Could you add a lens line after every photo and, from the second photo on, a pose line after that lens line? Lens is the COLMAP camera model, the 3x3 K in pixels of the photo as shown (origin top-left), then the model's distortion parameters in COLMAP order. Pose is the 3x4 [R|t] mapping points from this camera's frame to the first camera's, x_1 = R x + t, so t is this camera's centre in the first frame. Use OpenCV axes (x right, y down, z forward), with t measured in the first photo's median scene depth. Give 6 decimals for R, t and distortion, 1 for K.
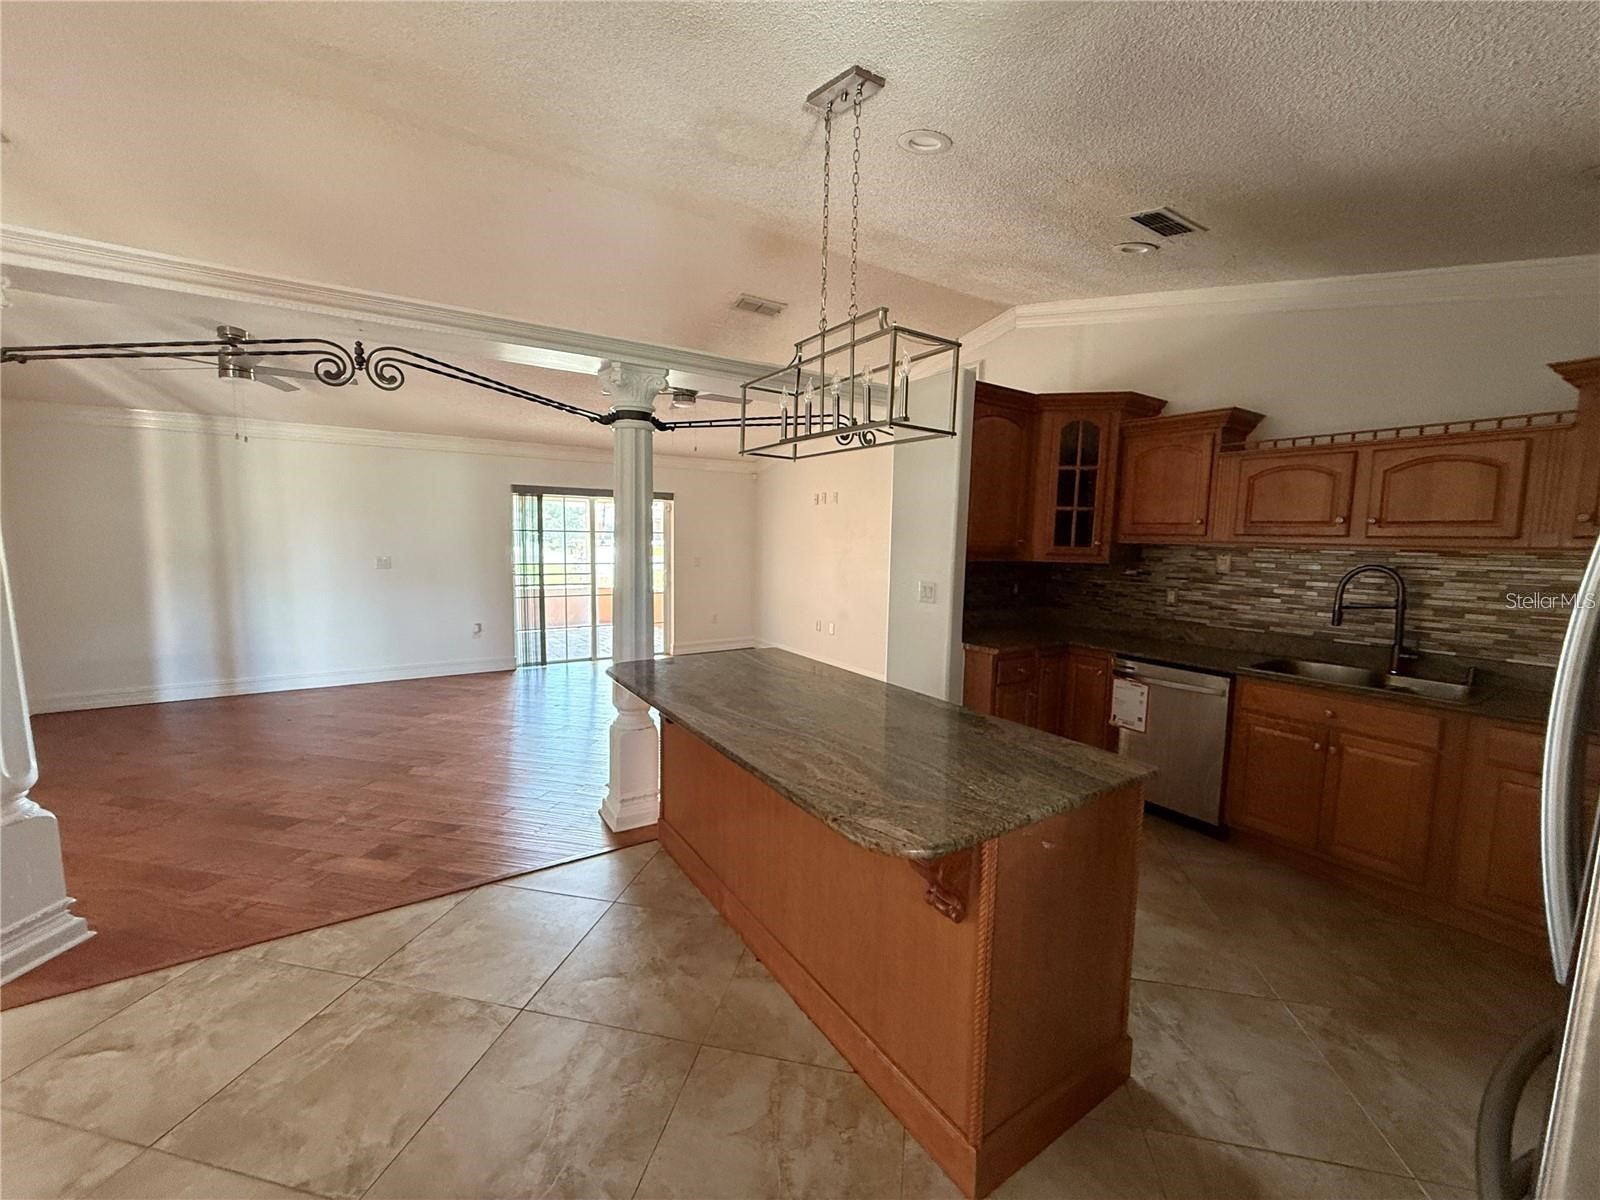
lens RADIAL K [[637.1, 0, 794.6], [0, 637.1, 606.8], [0, 0, 1]] dist [0.004393, 0.000153]
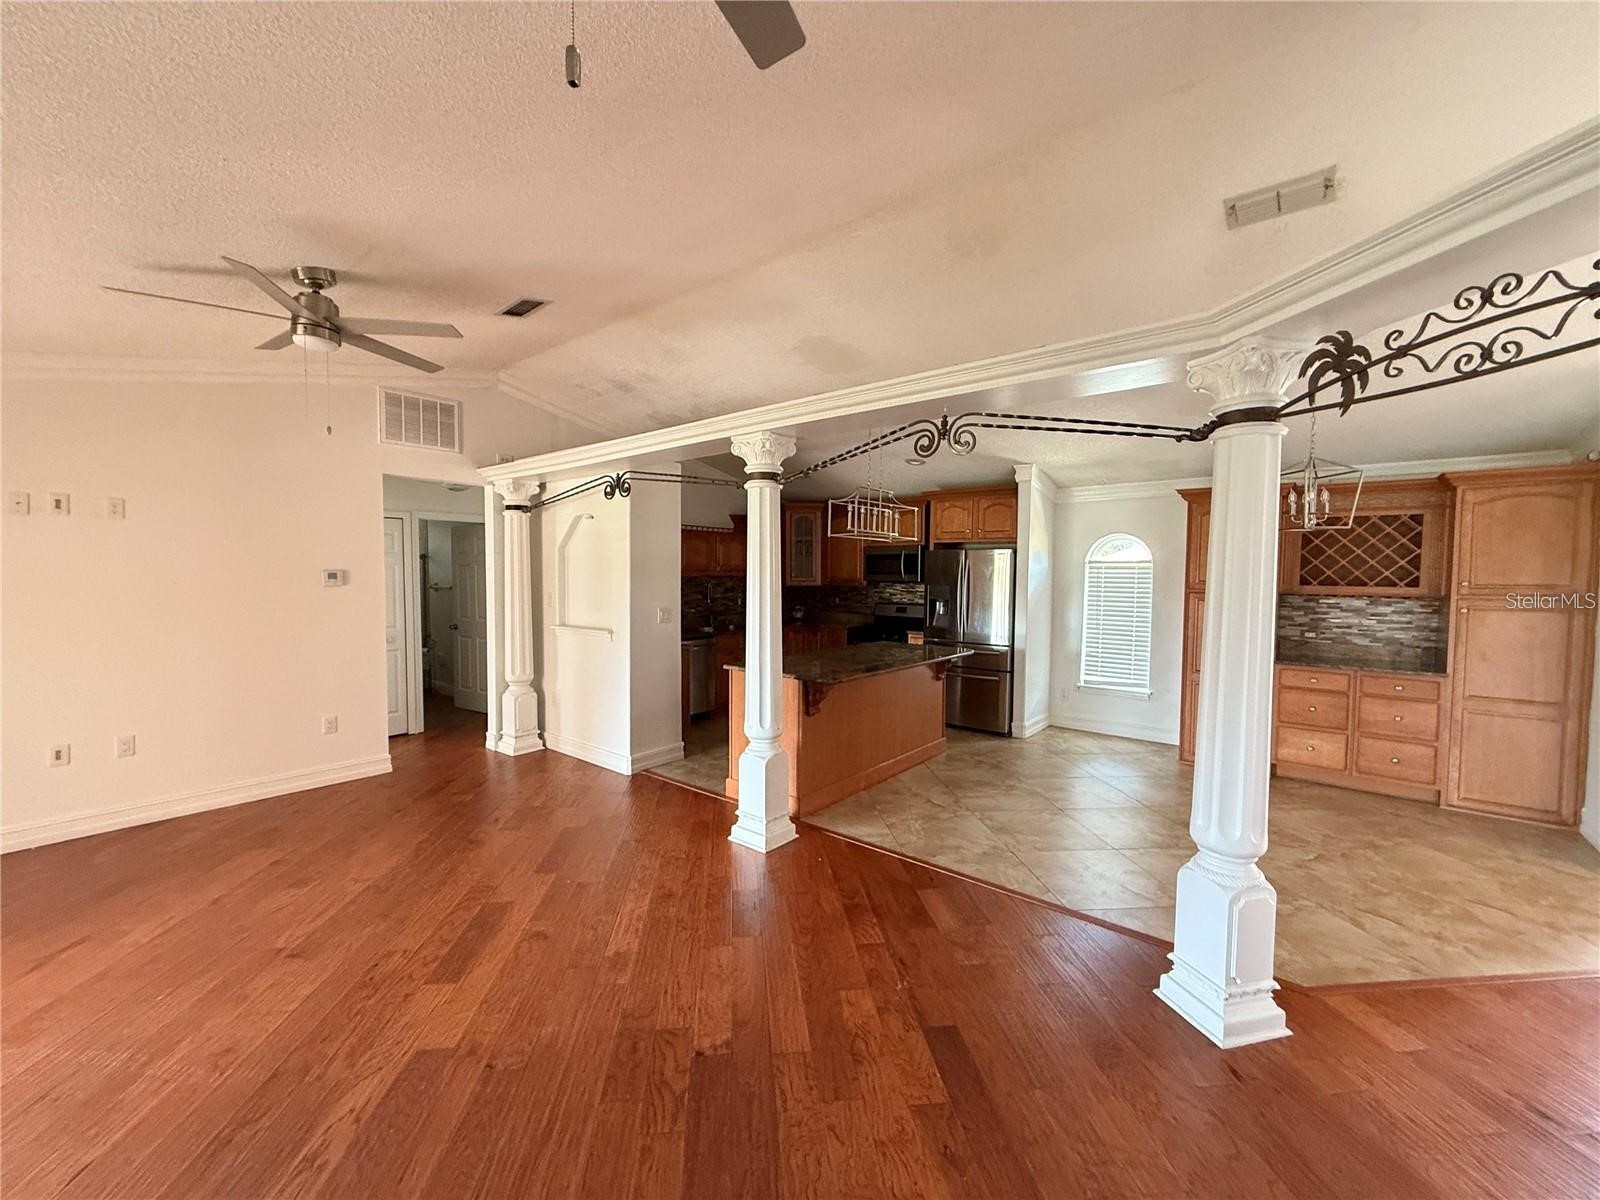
lens RADIAL K [[637.1, 0, 799.7], [0, 637.1, 603.3], [0, 0, 1]] dist [0.004393, 0.000153]
pose [[-0.307461, -0.068312, 0.949106, -1.380132], [0.098301, 0.989803, 0.103085, -0.188211], [-0.946470, 0.124993, -0.297610, 1.314392]]
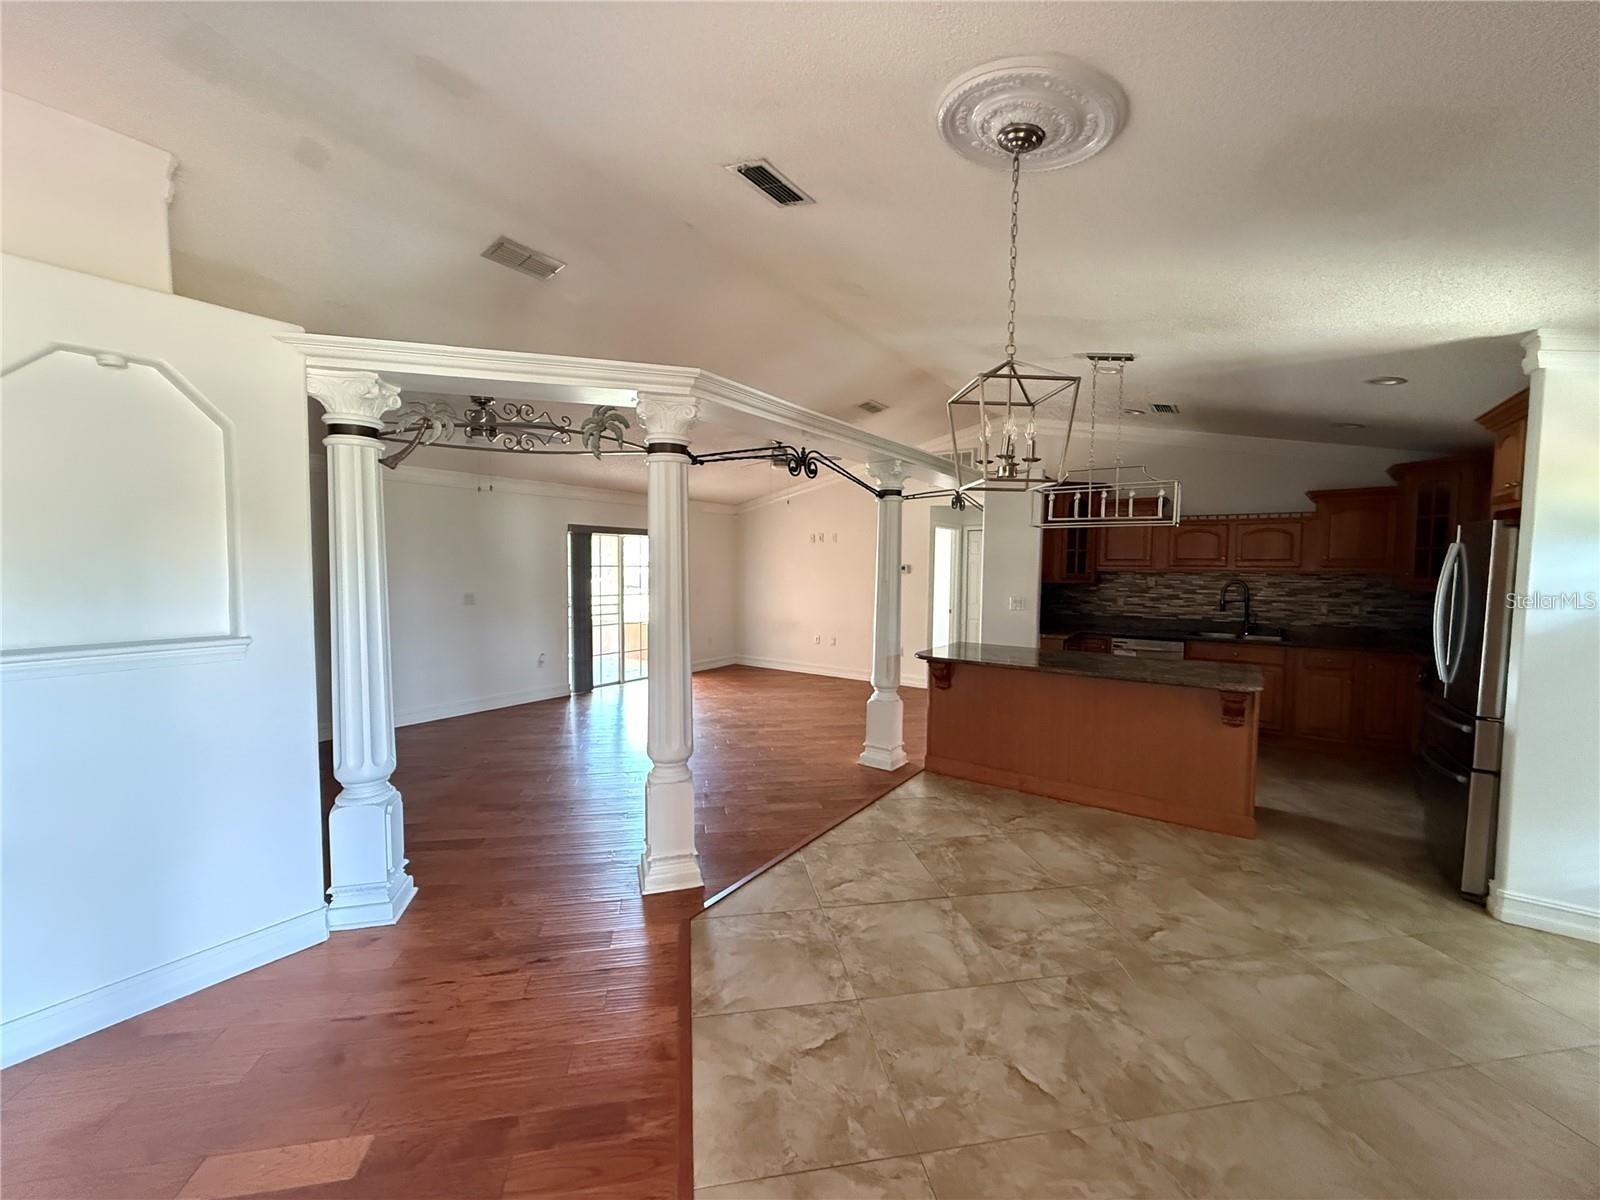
lens RADIAL K [[637.1, 0, 794.2], [0, 637.1, 607.2], [0, 0, 1]] dist [0.004393, 0.000153]
pose [[0.927048, -0.035179, 0.373290, -1.048068], [0.051213, 0.998138, -0.033121, 0.012658], [-0.371430, 0.049822, 0.927123, -0.310853]]
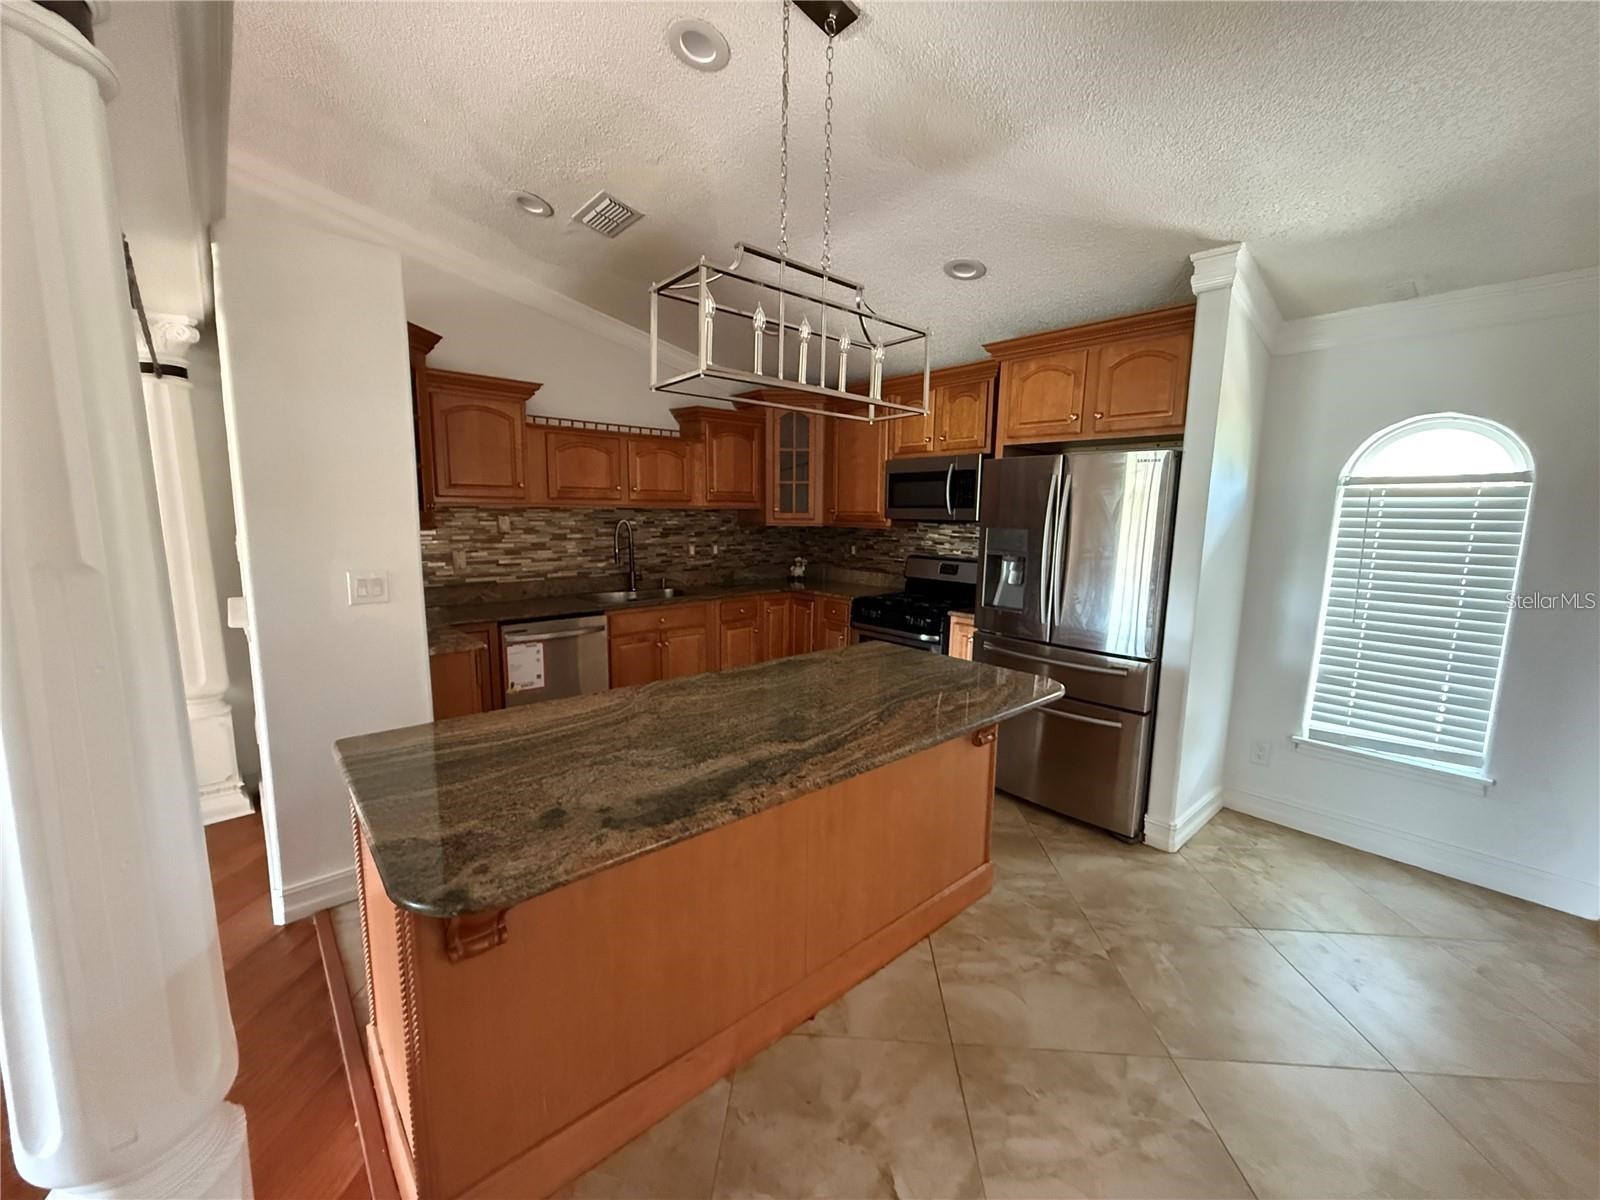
lens RADIAL K [[637.1, 0, 799.5], [0, 637.1, 602.3], [0, 0, 1]] dist [0.004393, 0.000153]
pose [[-0.151818, -0.163257, 0.974833, -0.564913], [0.099196, 0.978769, 0.179364, -0.094061], [-0.983418, 0.123930, -0.132401, 0.767977]]
